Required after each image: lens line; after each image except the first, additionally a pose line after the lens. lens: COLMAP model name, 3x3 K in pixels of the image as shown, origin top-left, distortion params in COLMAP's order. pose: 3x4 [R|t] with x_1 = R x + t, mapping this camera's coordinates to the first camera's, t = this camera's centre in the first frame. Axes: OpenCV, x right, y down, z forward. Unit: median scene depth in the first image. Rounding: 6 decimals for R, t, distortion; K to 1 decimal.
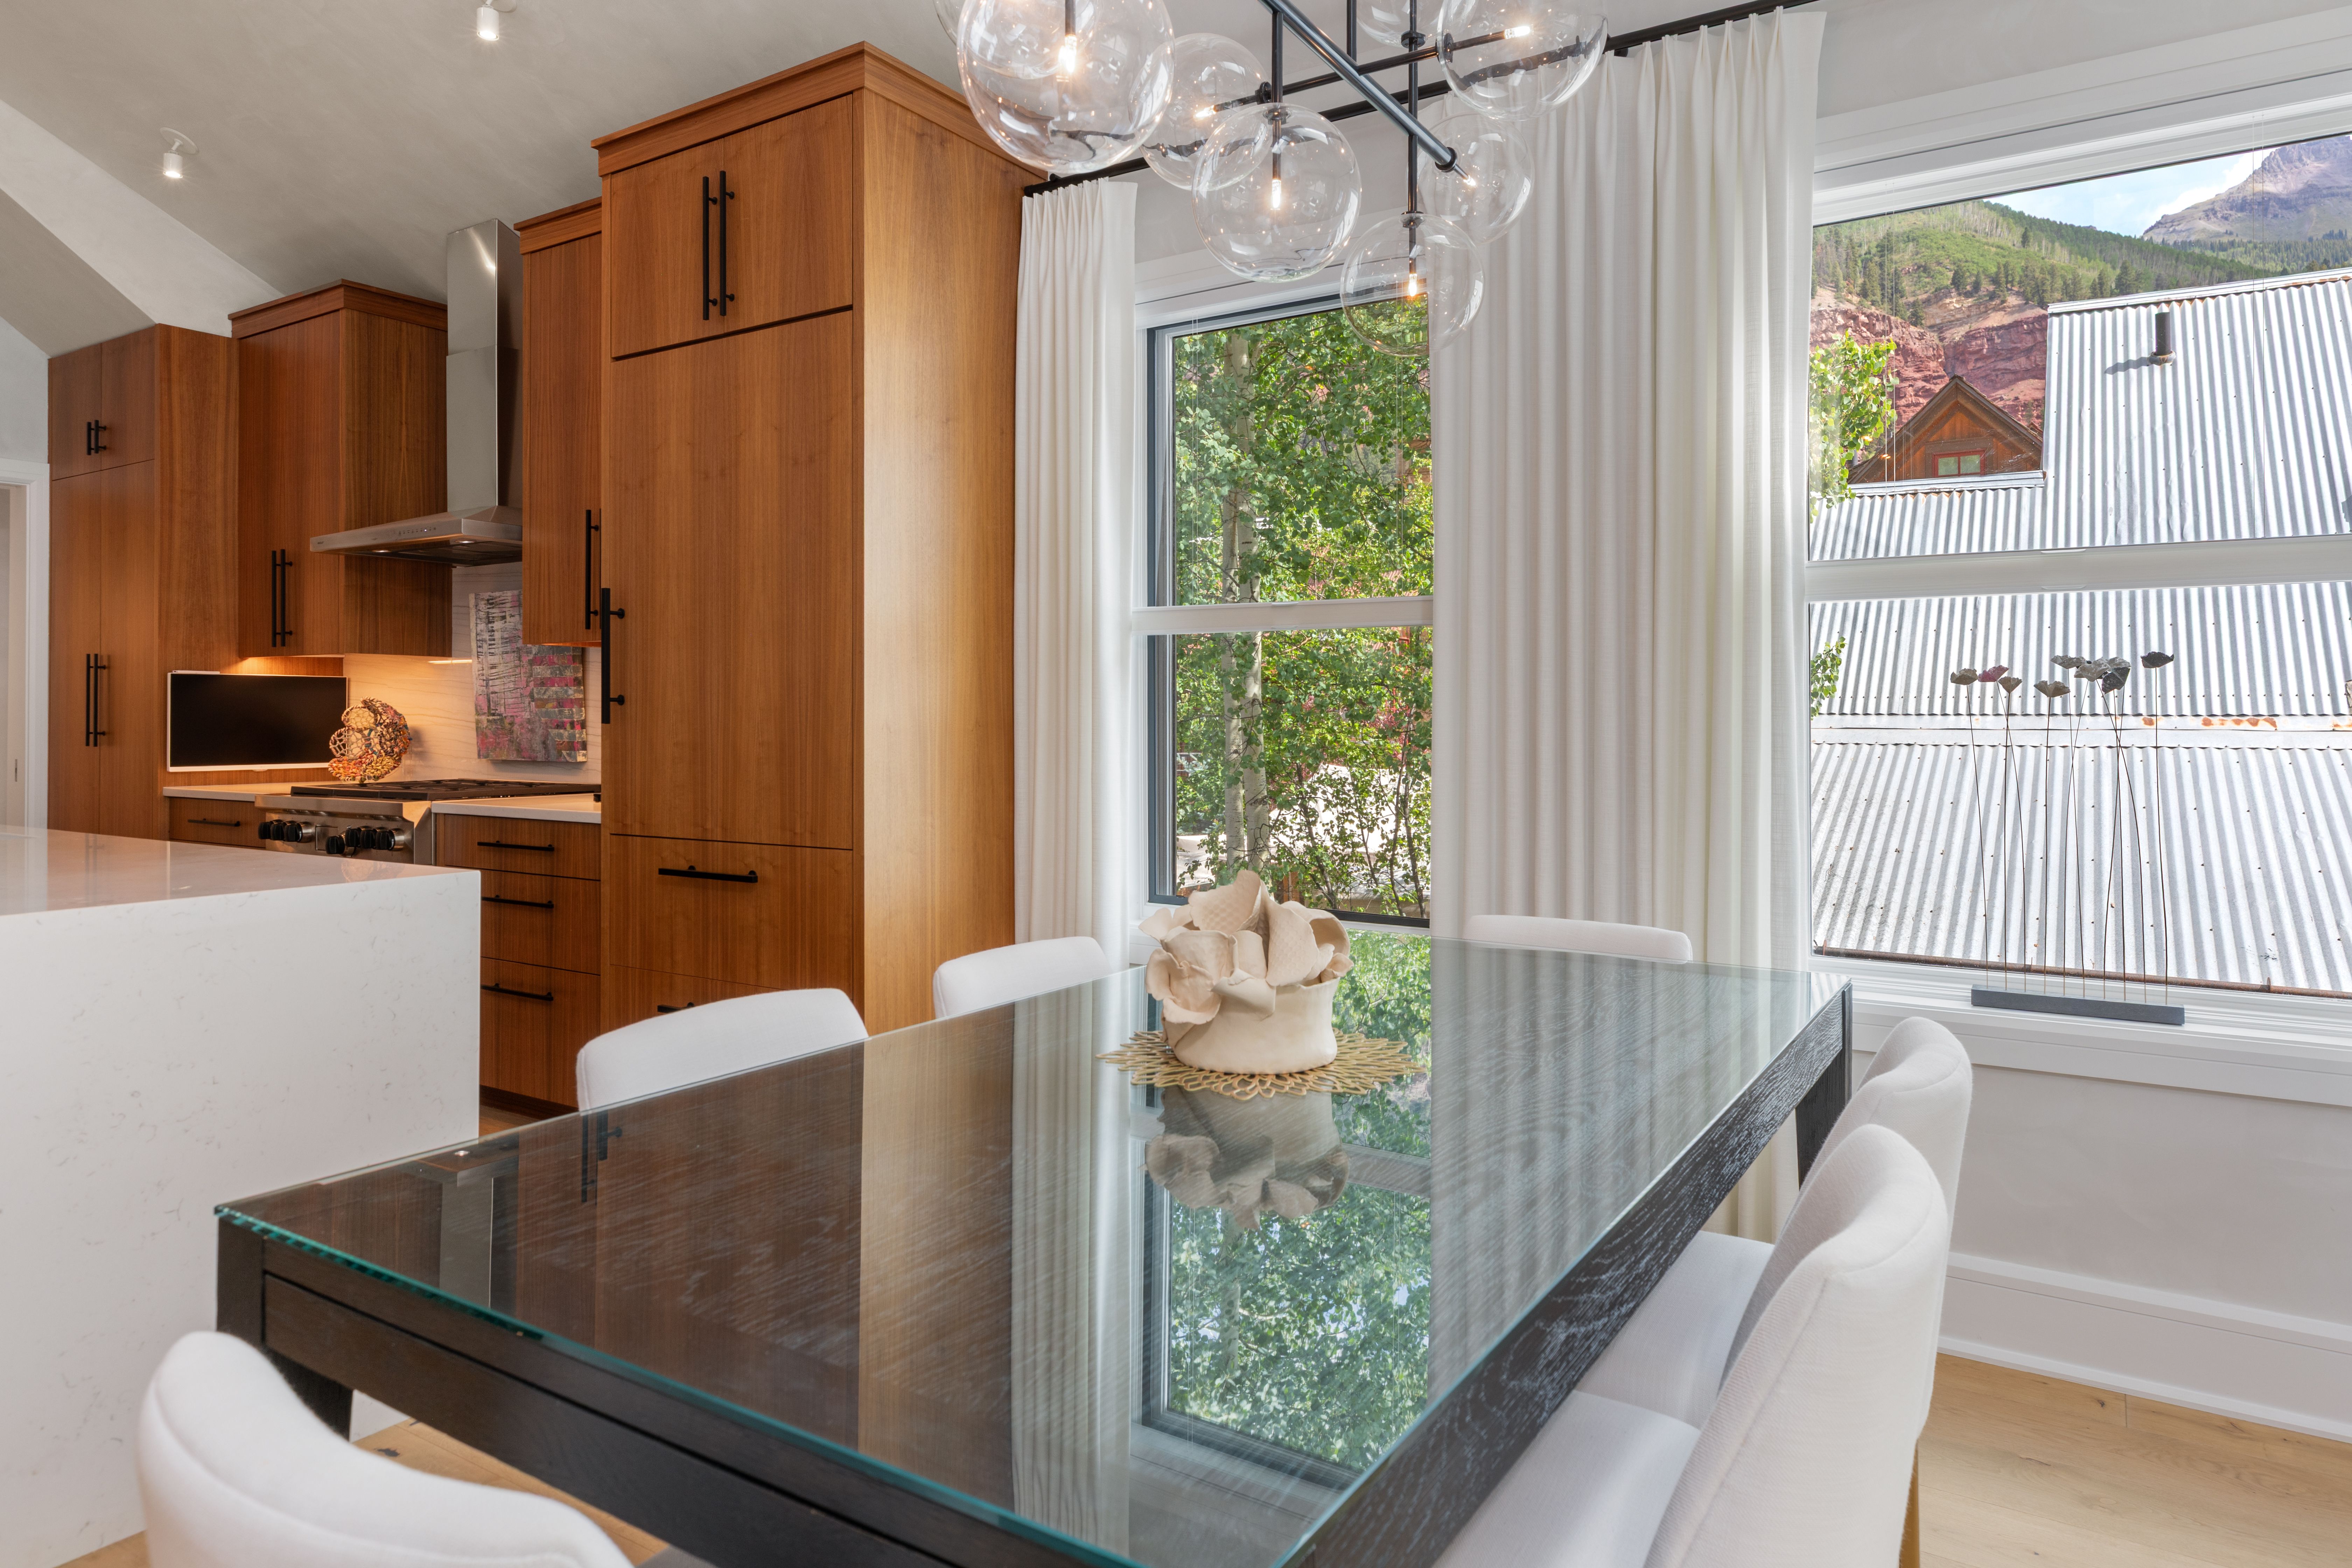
lens RADIAL K [[1408.9, 0, 1174.7], [0, 1408.9, 710.8], [0, 0, 1]] dist [0.024320, 0.000875]
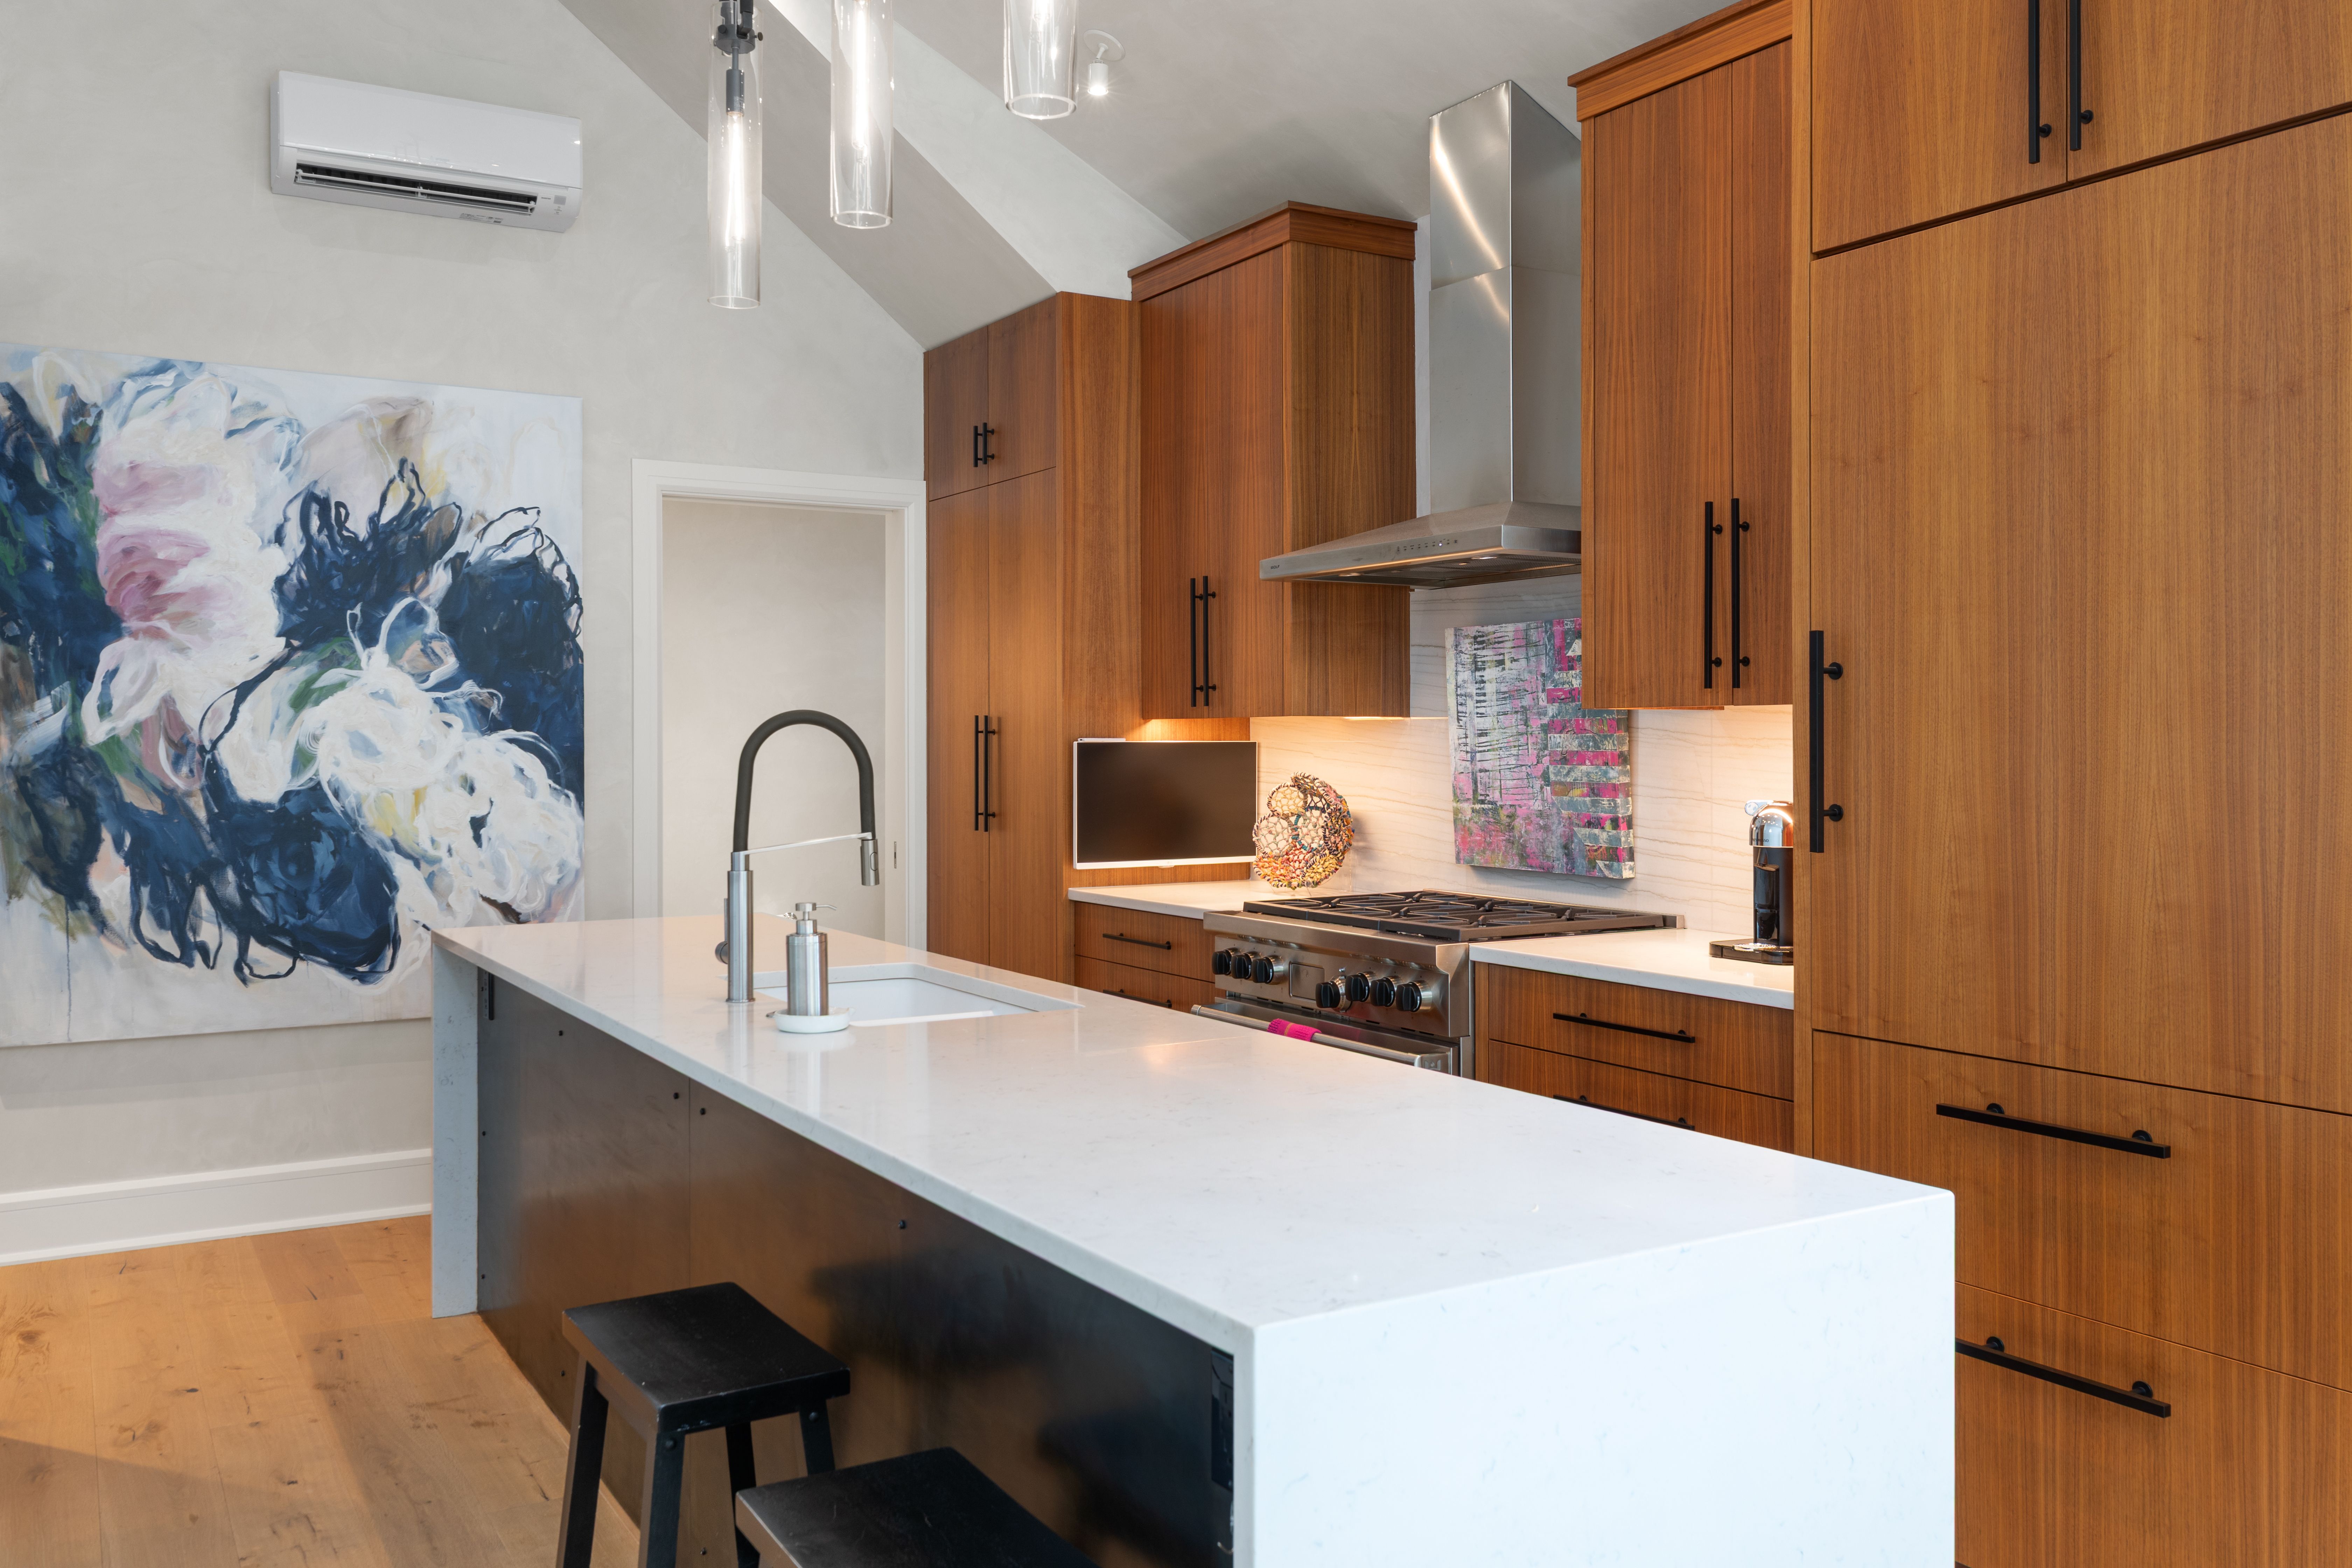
lens RADIAL K [[1869.8, 0, 1197.2], [0, 1869.8, 763.0], [0, 0, 1]] dist [0.005525, 0.005716]
pose [[0.904367, 0.002971, -0.426745, -0.218194], [0.004046, 0.999871, 0.015535, -0.031585], [0.426736, -0.015776, 0.904239, 0.112715]]
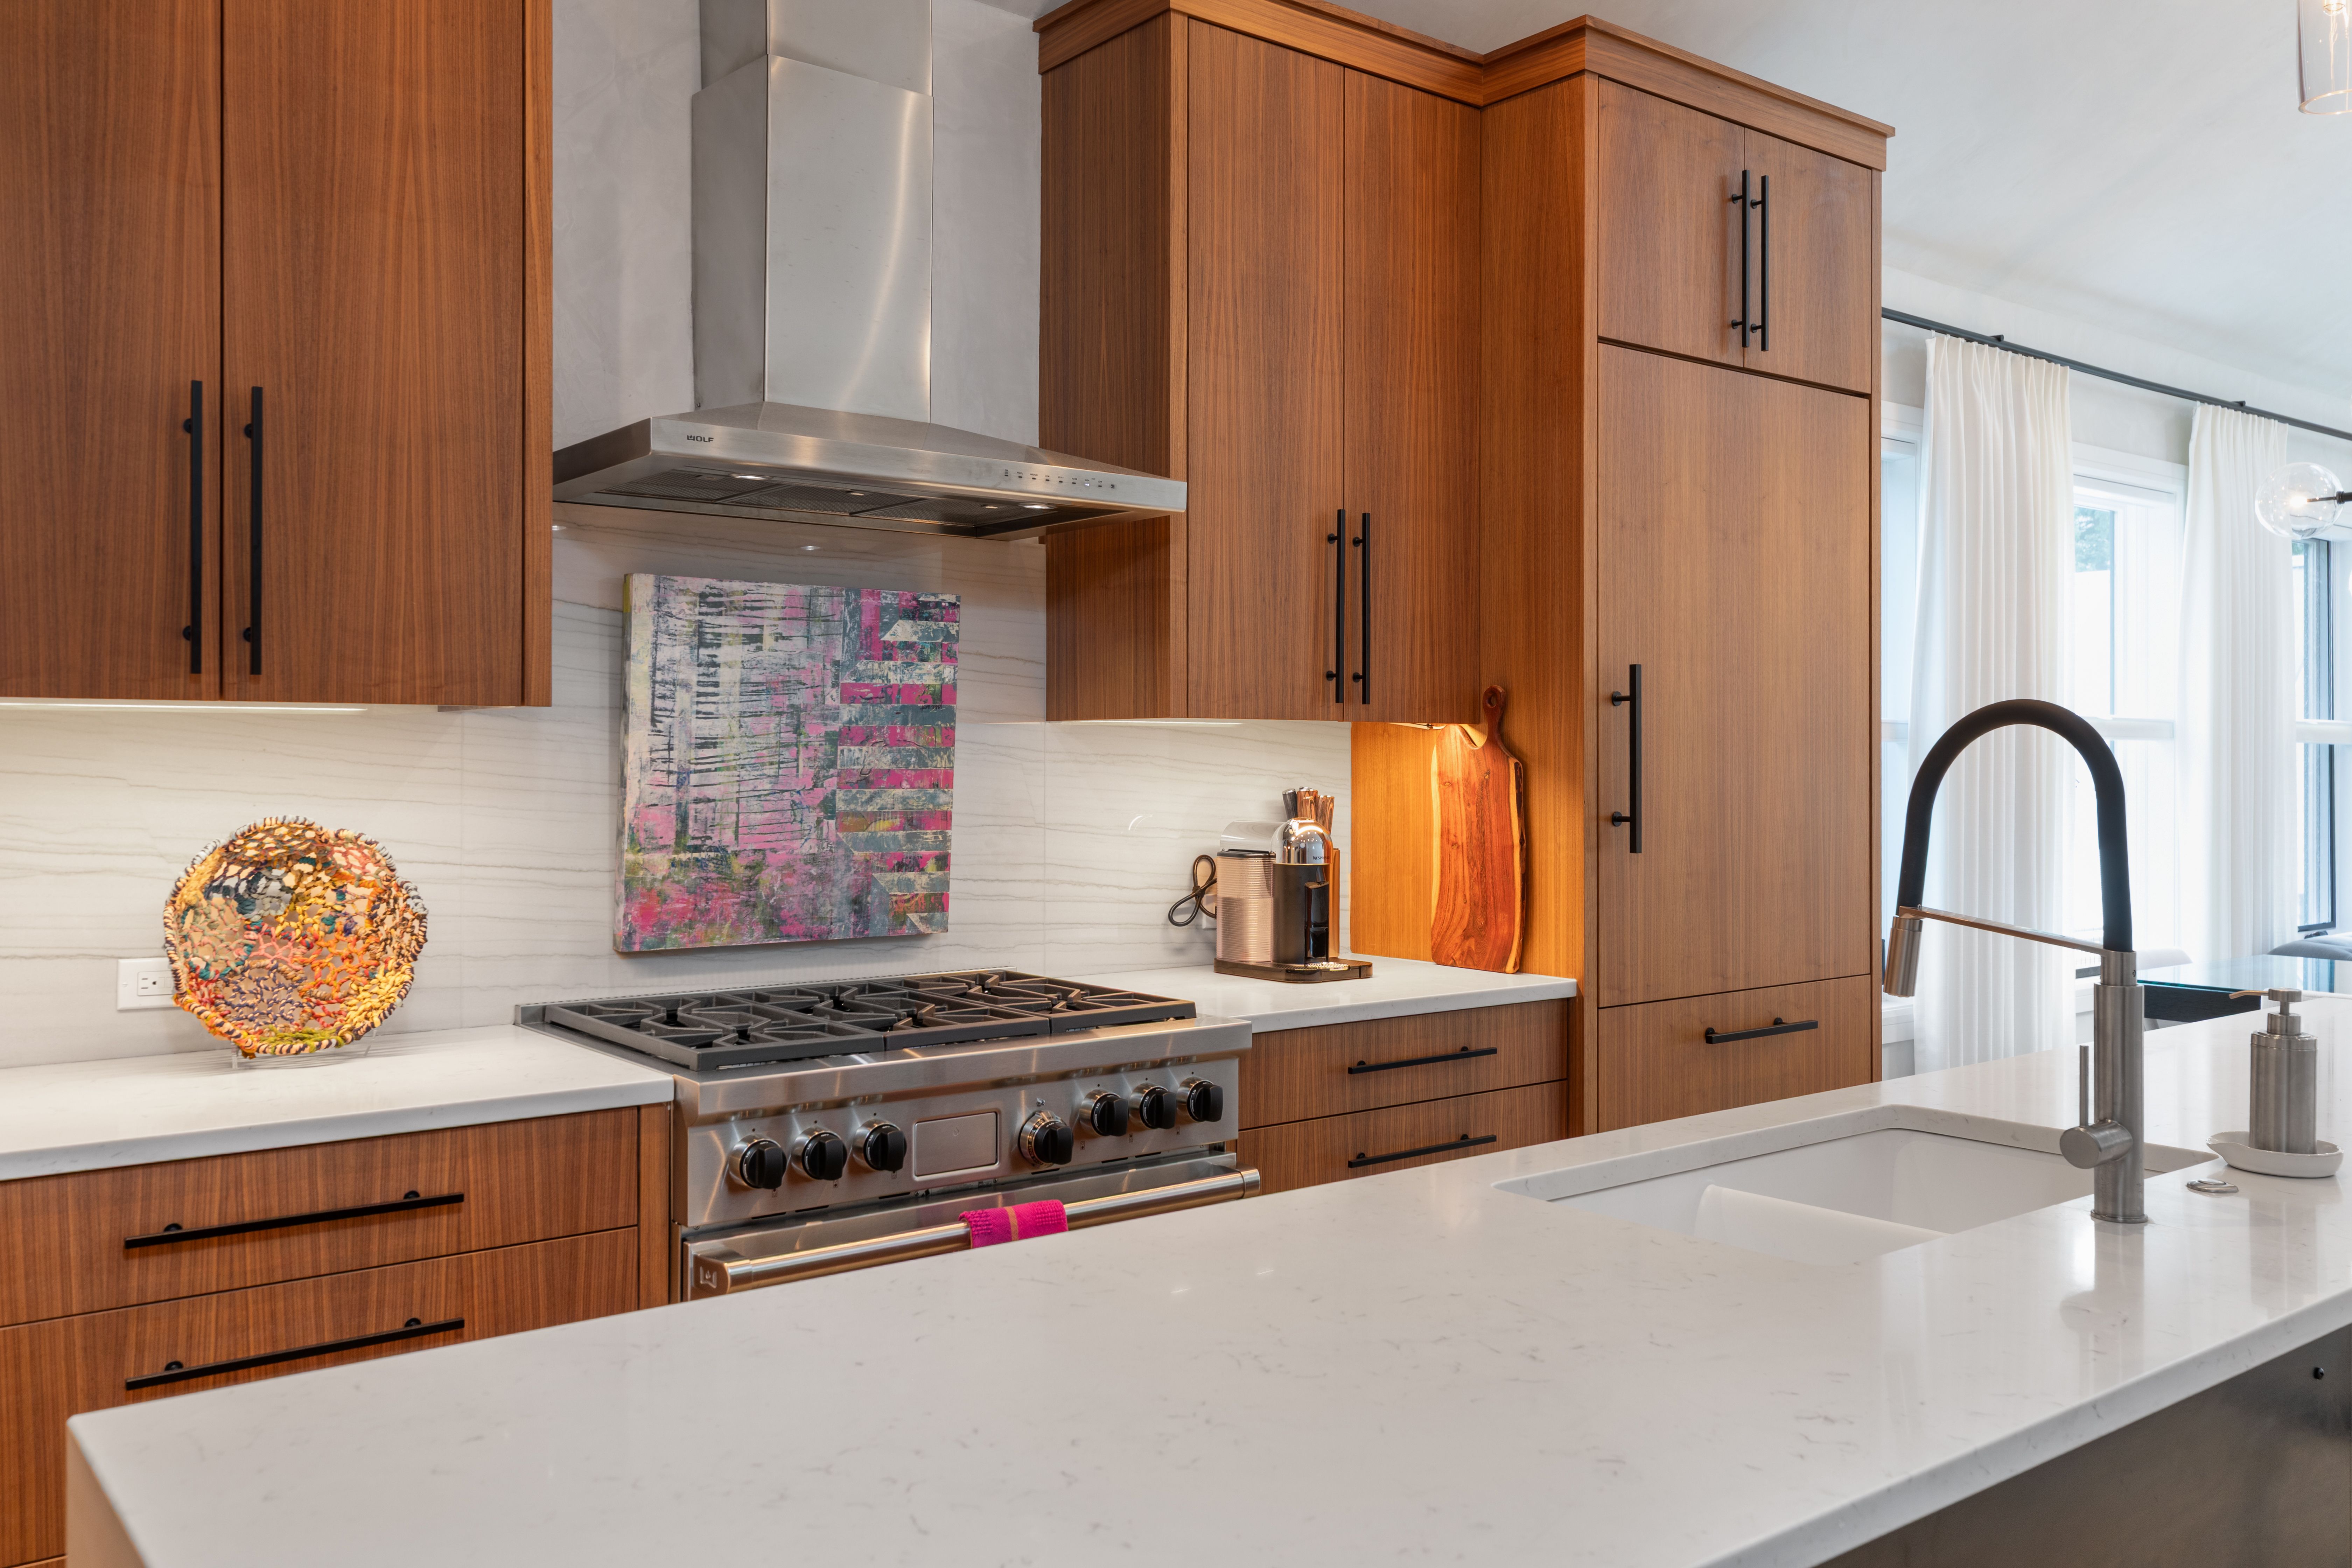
lens RADIAL K [[1869.8, 0, 1197.2], [0, 1869.8, 763.0], [0, 0, 1]] dist [0.005525, 0.005716]
pose [[0.314634, -0.001211, 0.949212, -1.006417], [-0.005824, 0.999978, 0.003207, -0.027863], [-0.949195, -0.006537, 0.314620, 0.667858]]
